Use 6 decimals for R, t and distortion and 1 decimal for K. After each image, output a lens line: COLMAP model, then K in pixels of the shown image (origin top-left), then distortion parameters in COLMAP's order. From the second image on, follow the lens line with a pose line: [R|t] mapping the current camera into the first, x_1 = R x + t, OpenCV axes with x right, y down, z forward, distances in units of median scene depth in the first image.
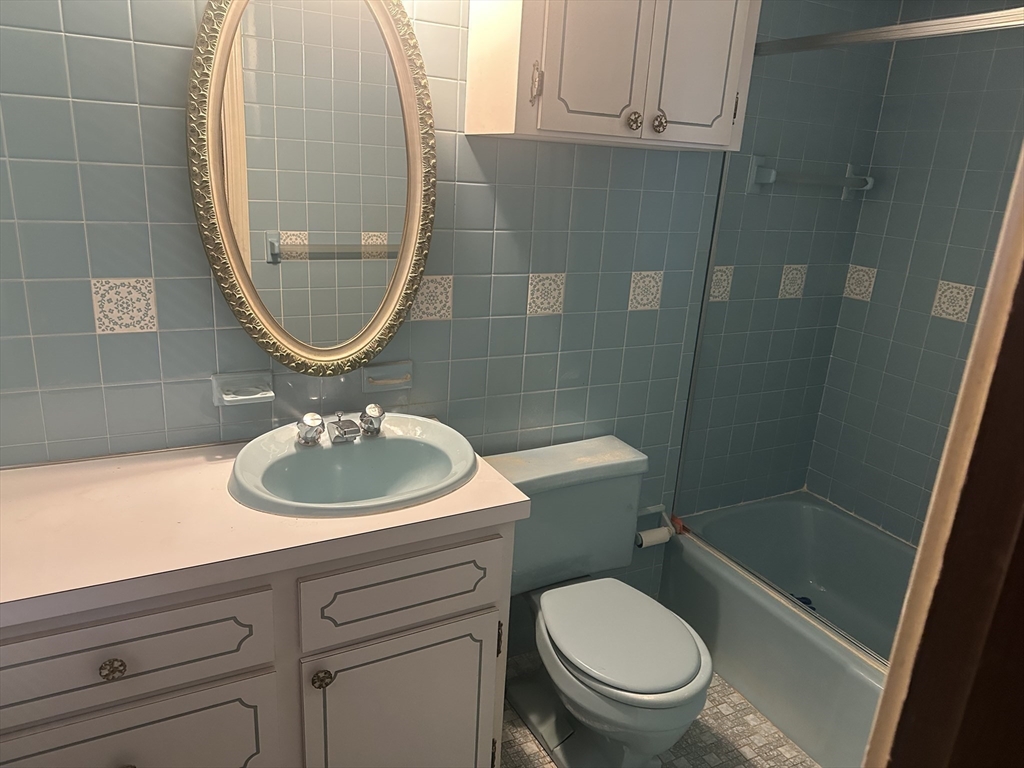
lens RADIAL K [[714.7, 0, 507.5], [0, 714.7, 388.8], [0, 0, 1]] dist [0.084485, -0.100336]
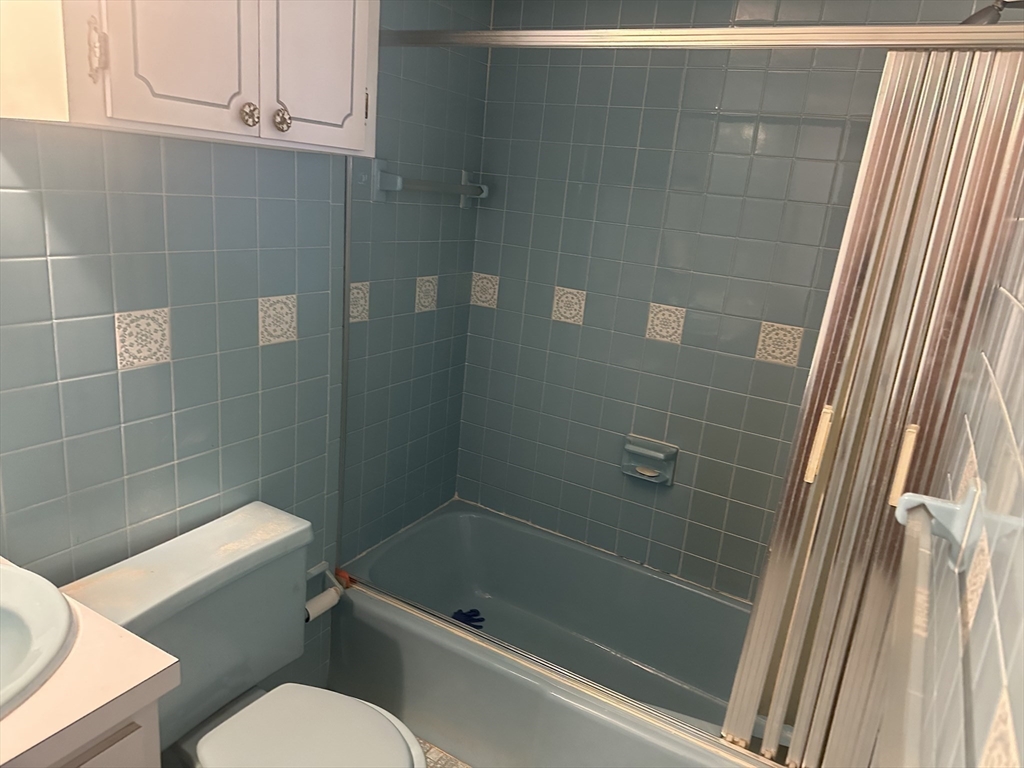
lens RADIAL K [[714.7, 0, 511.0], [0, 714.7, 382.5], [0, 0, 1]] dist [0.084485, -0.100336]
pose [[0.846711, -0.127942, 0.516441, -0.016879], [0.123415, 0.991411, 0.043270, -0.075148], [-0.517542, 0.027099, 0.855229, 0.178130]]
